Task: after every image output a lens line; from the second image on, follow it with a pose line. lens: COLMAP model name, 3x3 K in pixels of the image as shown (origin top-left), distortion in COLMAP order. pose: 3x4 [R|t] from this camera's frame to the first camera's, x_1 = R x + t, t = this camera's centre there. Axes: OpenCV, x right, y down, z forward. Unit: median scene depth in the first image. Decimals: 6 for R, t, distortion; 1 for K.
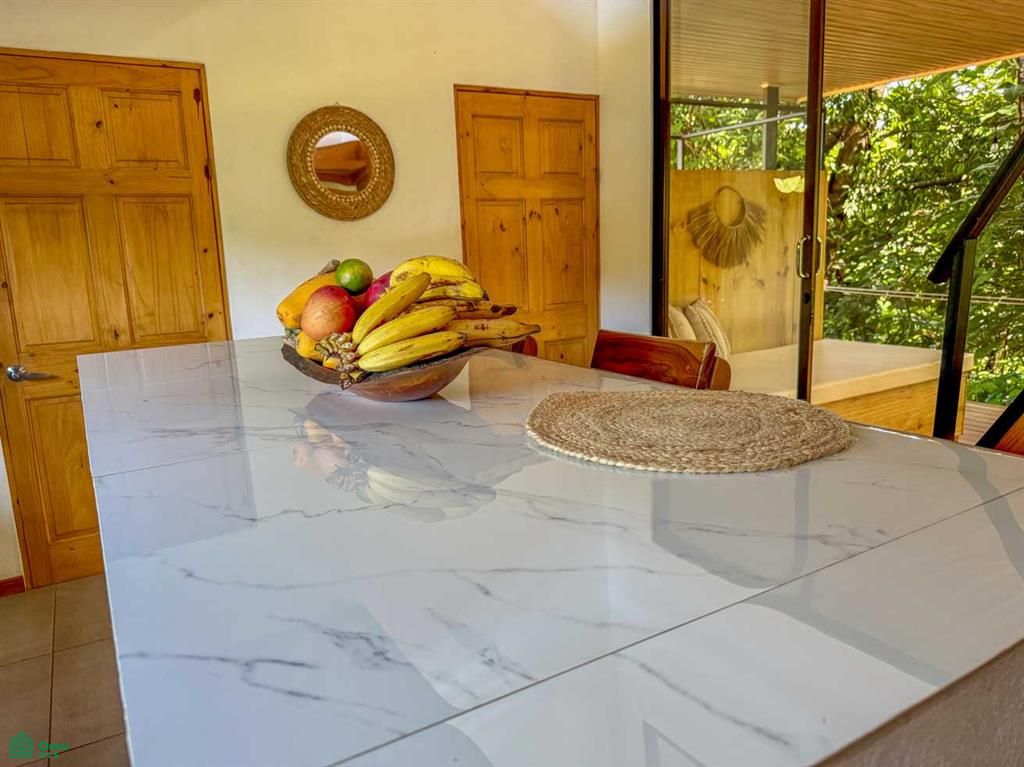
lens RADIAL K [[734.8, 0, 515.0], [0, 734.8, 383.8], [0, 0, 1]] dist [0.023439, -0.041946]
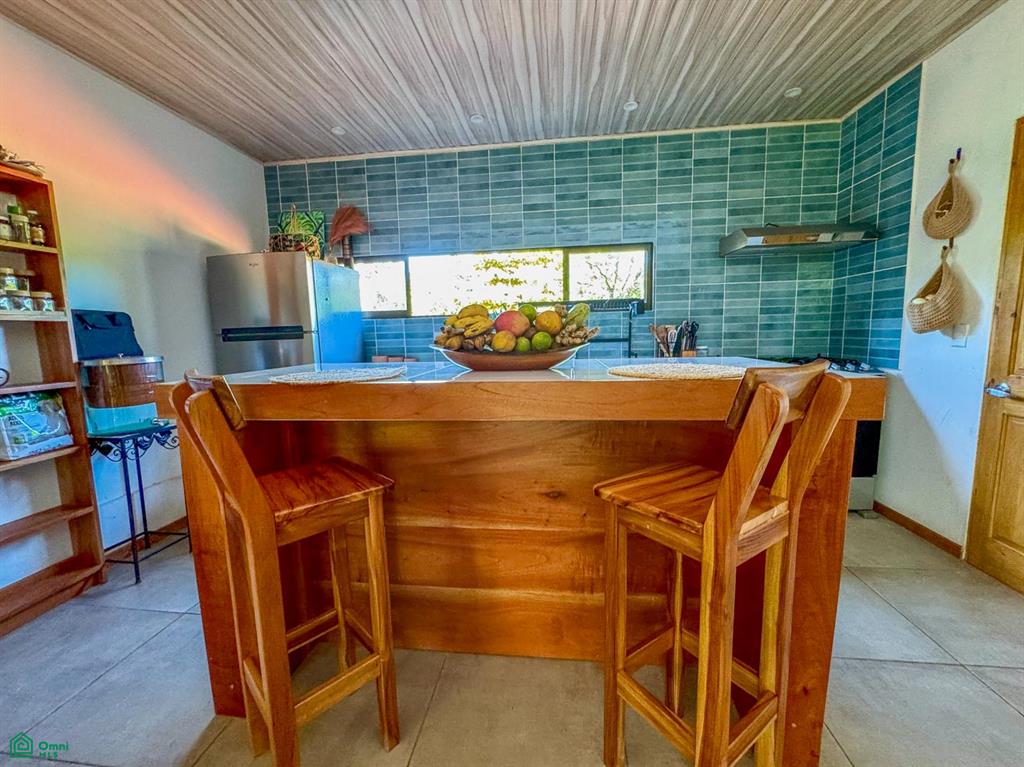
lens RADIAL K [[410.7, 0, 511.9], [0, 410.7, 381.0], [0, 0, 1]] dist [-0.002866, -0.000269]
pose [[-0.612223, 0.137730, -0.778598, 0.271393], [-0.113508, 0.959203, 0.258930, -0.093653], [0.782496, 0.246900, -0.571612, 0.650295]]
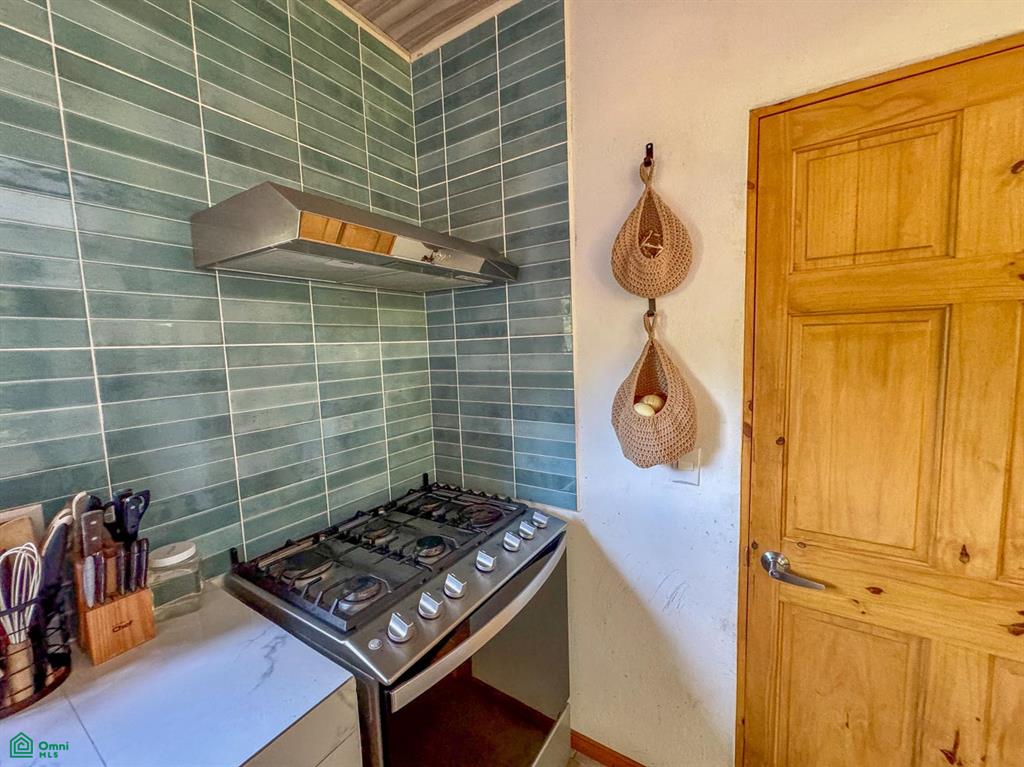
lens RADIAL K [[410.7, 0, 511.7], [0, 410.7, 384.1], [0, 0, 1]] dist [-0.002866, -0.000269]
pose [[0.441189, 0.099437, -0.891888, -0.391620], [-0.154934, 0.987359, 0.033441, -0.135906], [0.883939, 0.123430, 0.451018, 0.498586]]
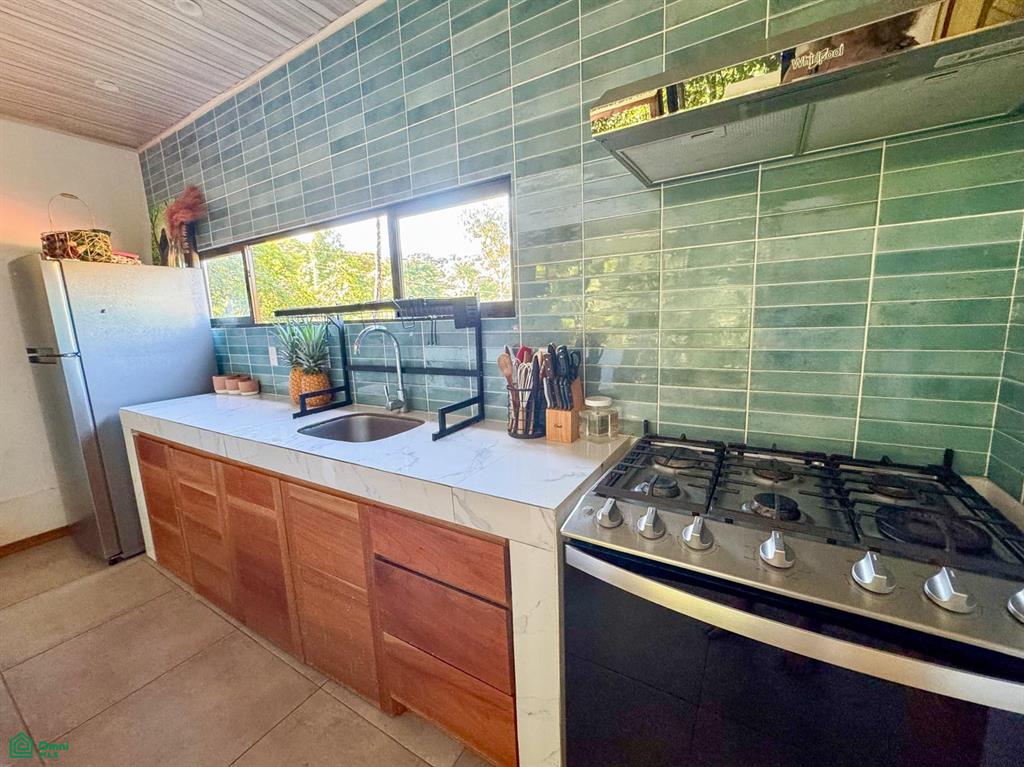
lens RADIAL K [[410.7, 0, 506.5], [0, 410.7, 382.2], [0, 0, 1]] dist [-0.002866, -0.000269]
pose [[-0.886298, 0.144648, -0.439947, -0.473910], [-0.021321, 0.936220, 0.350766, -0.136074], [0.462624, 0.320264, -0.826686, 0.729122]]
